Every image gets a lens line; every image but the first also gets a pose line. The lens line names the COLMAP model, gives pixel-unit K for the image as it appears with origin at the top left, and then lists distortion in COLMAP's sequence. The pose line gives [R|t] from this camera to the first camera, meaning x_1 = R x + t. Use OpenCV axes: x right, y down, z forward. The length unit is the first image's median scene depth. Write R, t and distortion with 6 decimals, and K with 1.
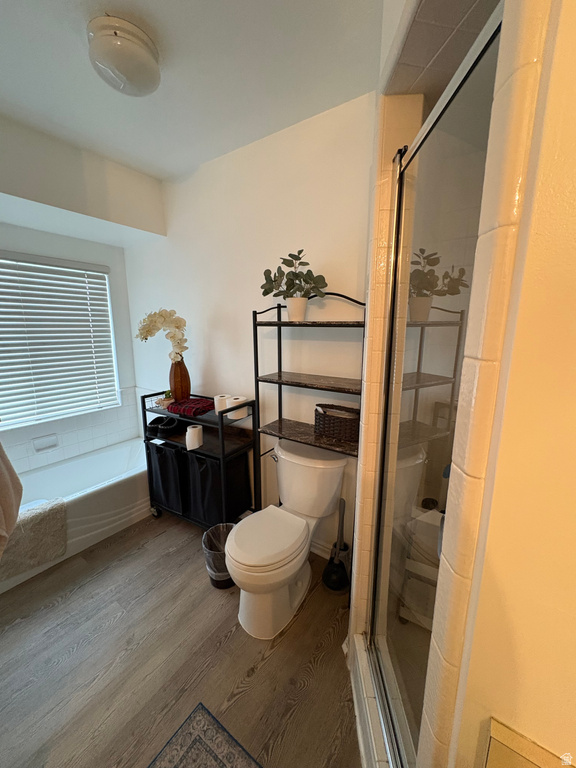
lens RADIAL K [[308.5, 0, 291.2], [0, 308.5, 384.1], [0, 0, 1]] dist [0.001286, 0.000243]
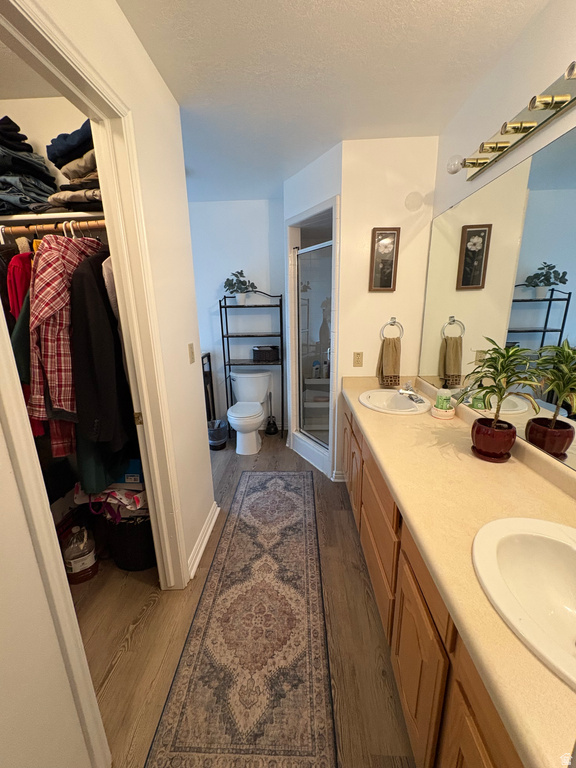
lens RADIAL K [[308.5, 0, 286.4], [0, 308.5, 384.8], [0, 0, 1]] dist [0.001286, 0.000243]
pose [[0.850395, -0.144879, 0.505805, -0.836092], [0.120097, 0.989412, 0.081483, 0.182808], [-0.512255, -0.008547, 0.858791, -0.885008]]
